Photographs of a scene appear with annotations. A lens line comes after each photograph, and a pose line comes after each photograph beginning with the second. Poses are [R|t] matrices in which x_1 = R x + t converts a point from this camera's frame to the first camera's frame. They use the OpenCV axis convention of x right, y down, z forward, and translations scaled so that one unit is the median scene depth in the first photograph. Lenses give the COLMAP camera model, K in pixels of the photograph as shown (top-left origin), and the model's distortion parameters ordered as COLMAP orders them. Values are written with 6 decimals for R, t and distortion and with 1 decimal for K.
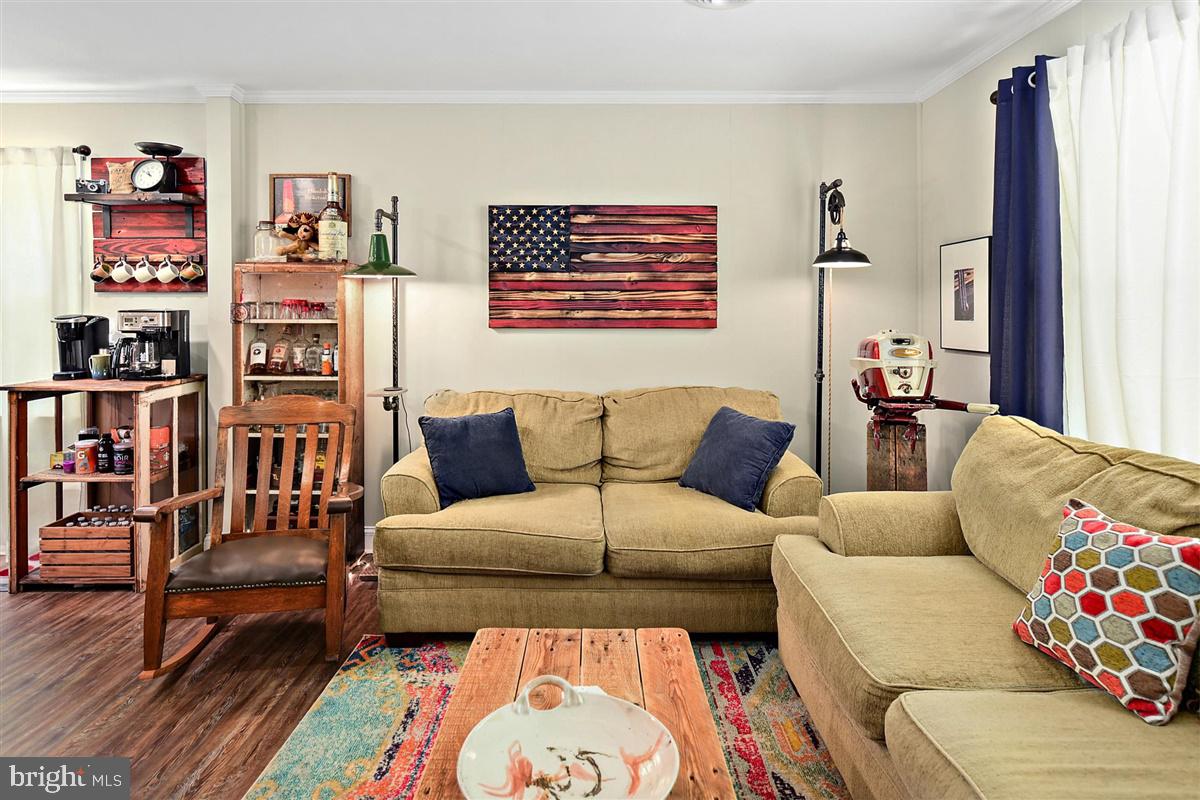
lens RADIAL K [[647.1, 0, 662.9], [0, 647.1, 307.4], [0, 0, 1]] dist [0.003786, -0.001203]
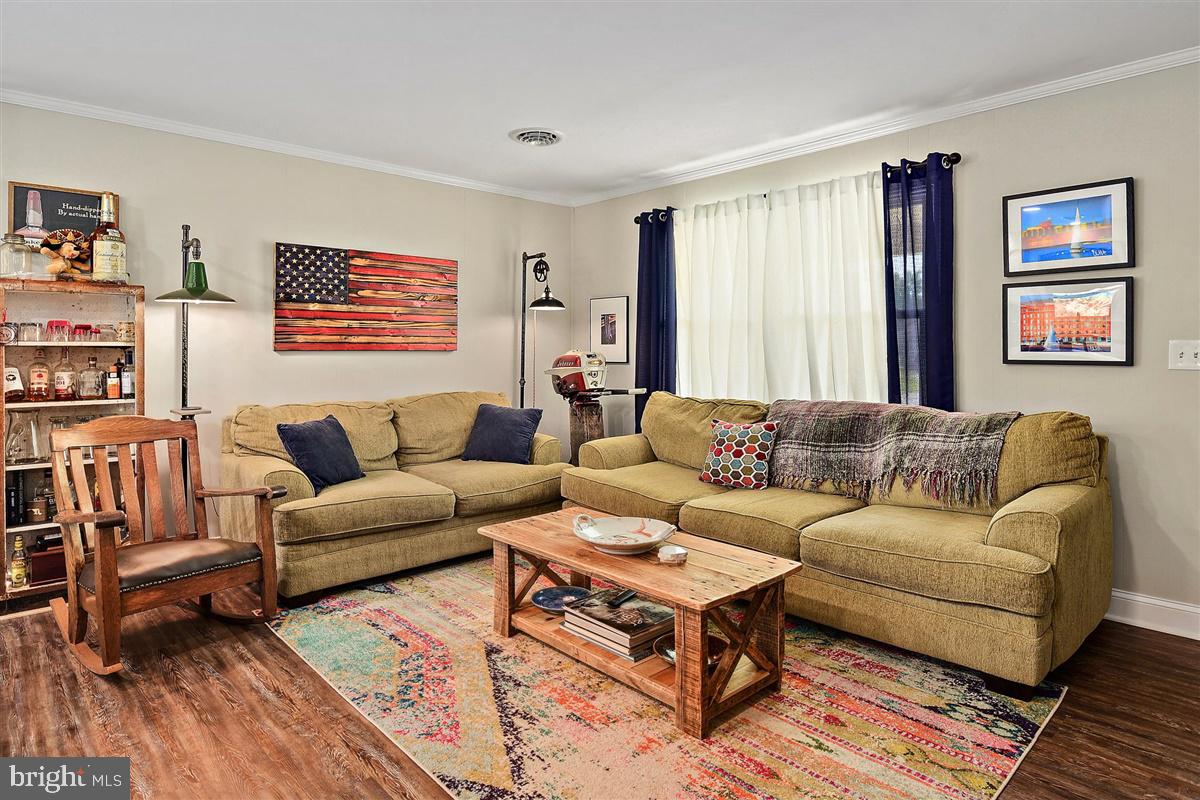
lens RADIAL K [[664.9, 0, 571.8], [0, 664.9, 349.8], [0, 0, 1]] dist [-0.001990, -0.002452]
pose [[0.757378, -0.000876, 0.652976, -0.643991], [-0.003979, 0.999974, 0.005956, 0.021378], [-0.652964, -0.007109, 0.757355, -0.219669]]
